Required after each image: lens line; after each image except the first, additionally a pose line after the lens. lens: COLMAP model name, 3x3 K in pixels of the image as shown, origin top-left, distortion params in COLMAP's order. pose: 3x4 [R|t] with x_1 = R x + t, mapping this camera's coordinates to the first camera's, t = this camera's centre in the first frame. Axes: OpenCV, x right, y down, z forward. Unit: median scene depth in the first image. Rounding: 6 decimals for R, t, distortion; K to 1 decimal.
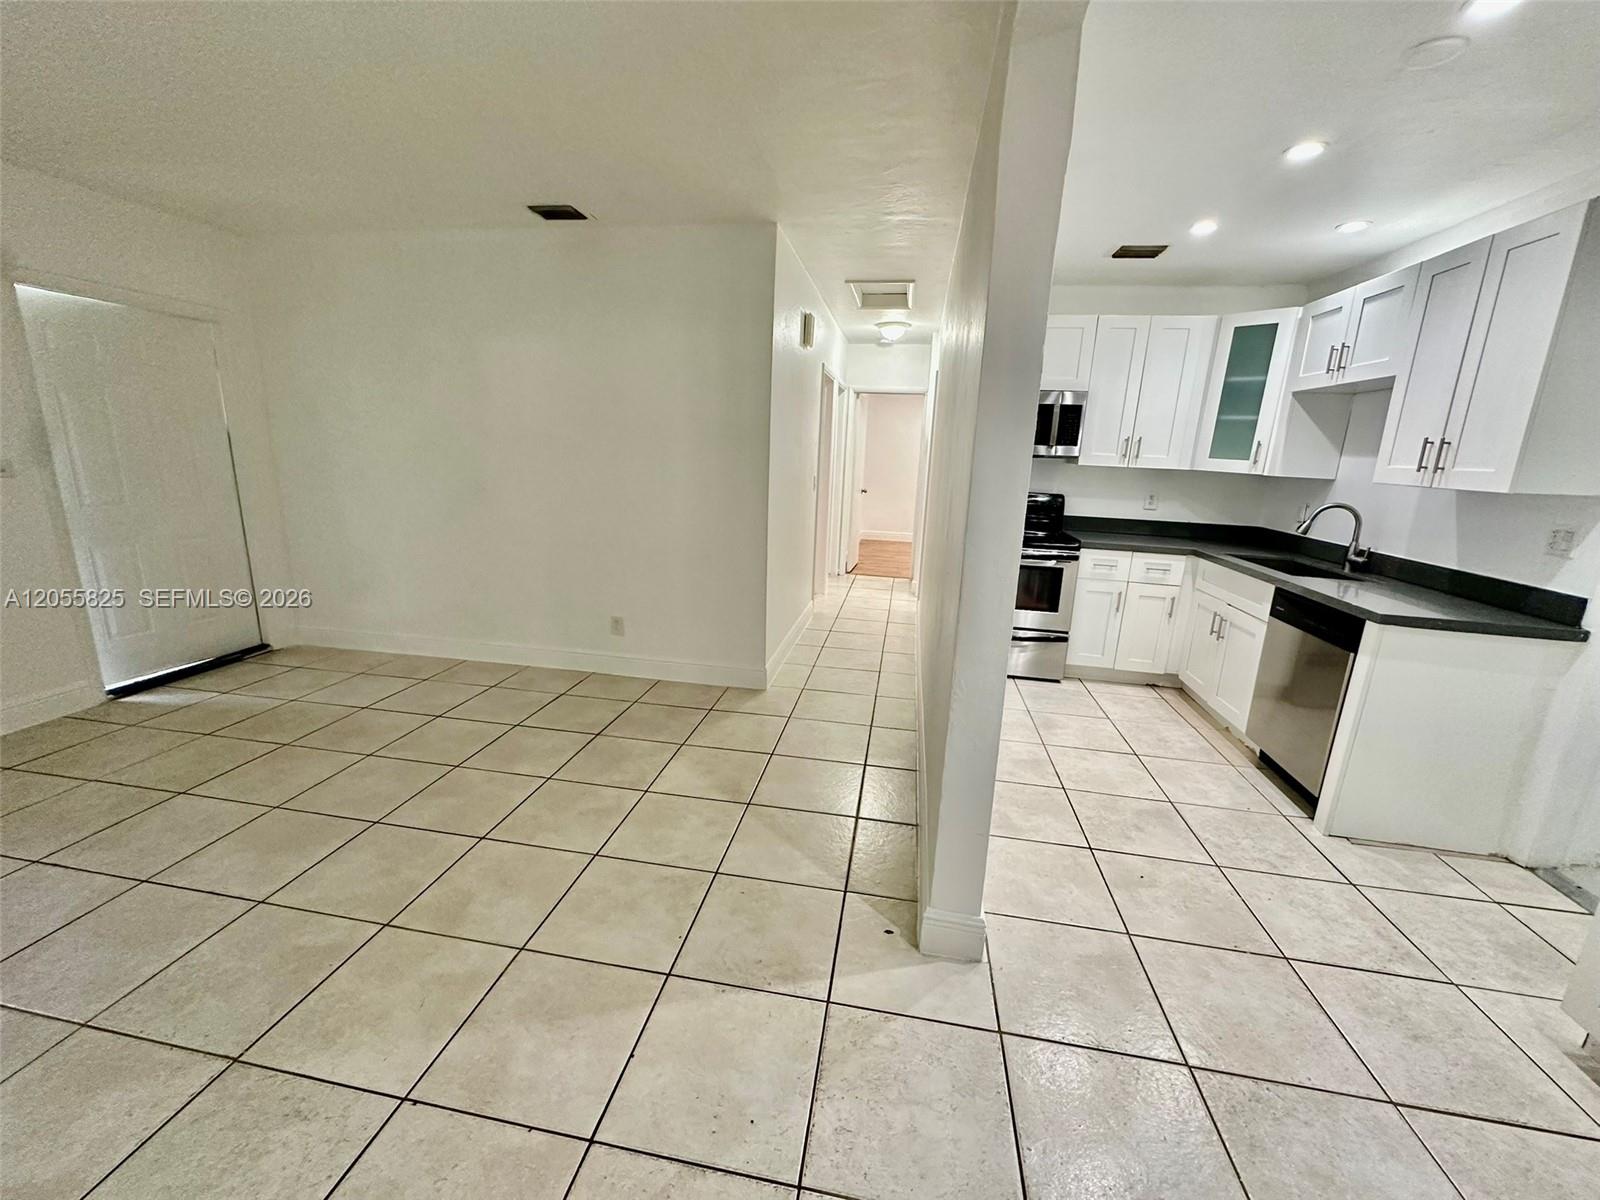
lens RADIAL K [[644.1, 0, 796.9], [0, 644.1, 599.5], [0, 0, 1]] dist [-0.003294, 0.000756]
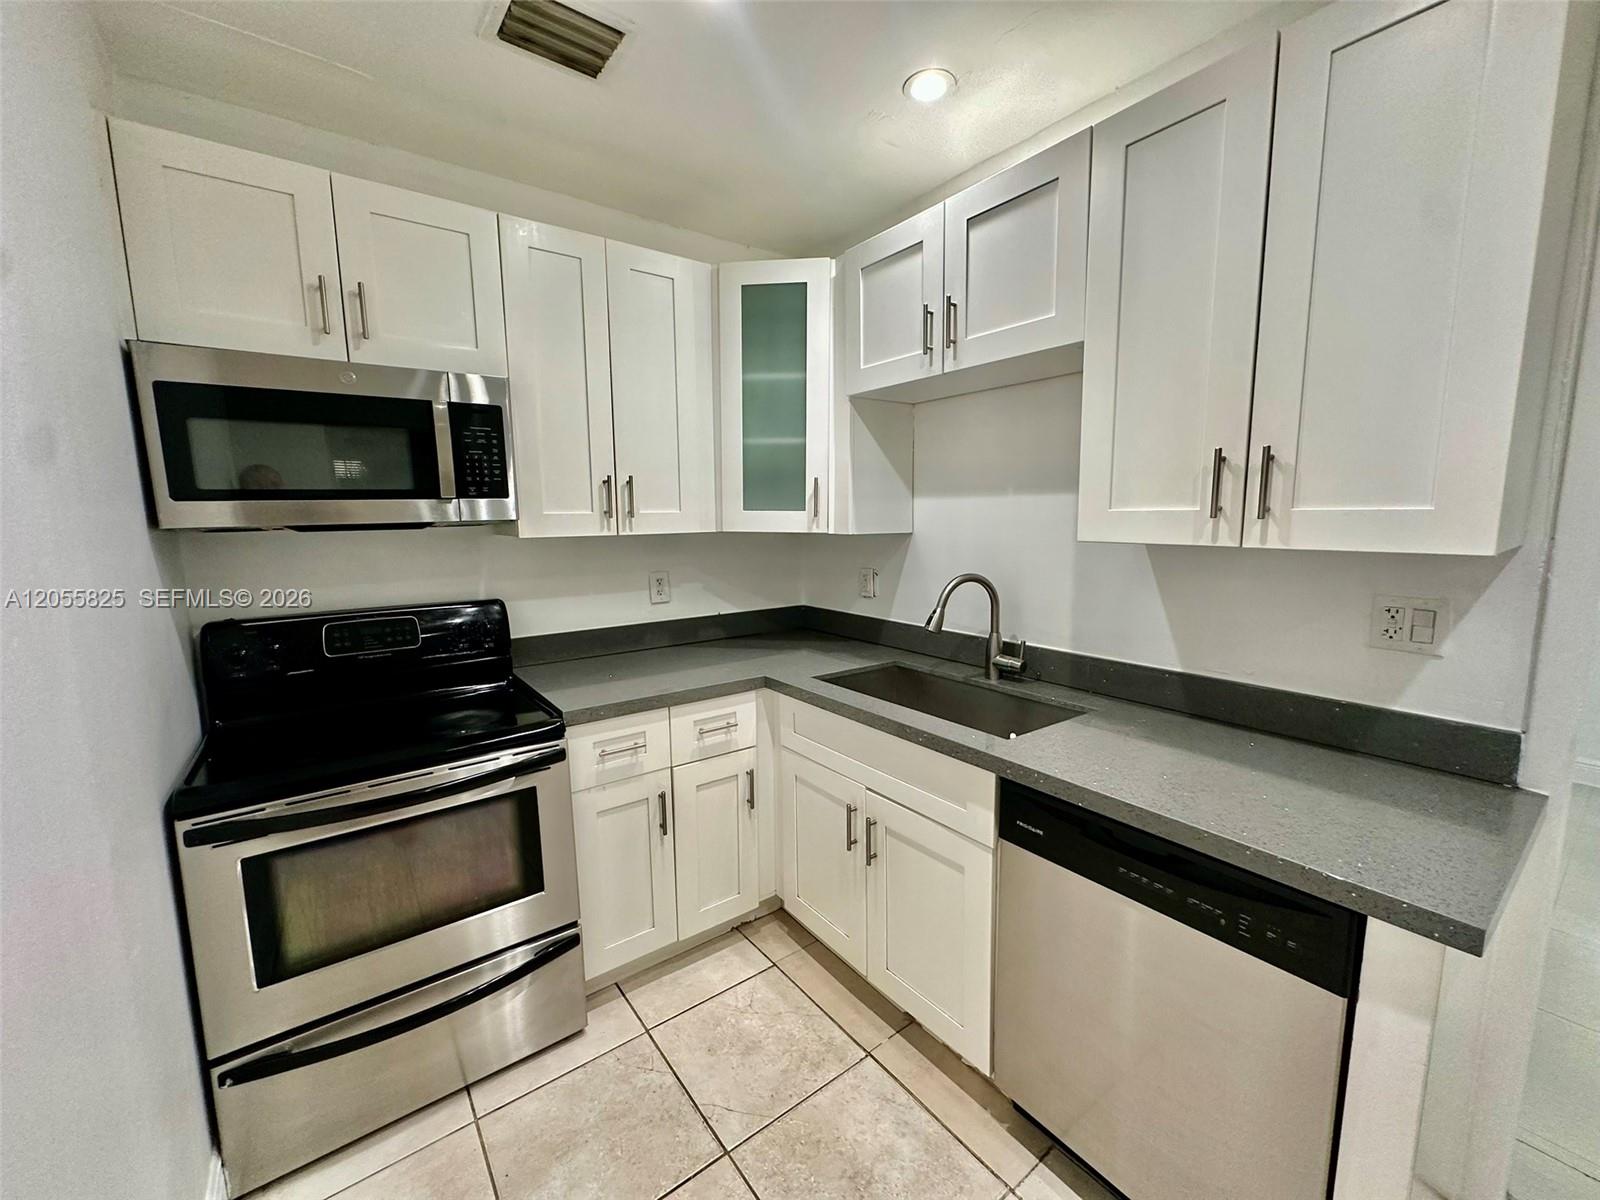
lens RADIAL K [[644.1, 0, 796.9], [0, 644.1, 599.5], [0, 0, 1]] dist [-0.003294, 0.000756]
pose [[0.685017, -0.145509, 0.713848, 0.271667], [0.206281, 0.978492, 0.001504, -0.143469], [-0.698713, 0.146223, 0.700299, 0.622492]]
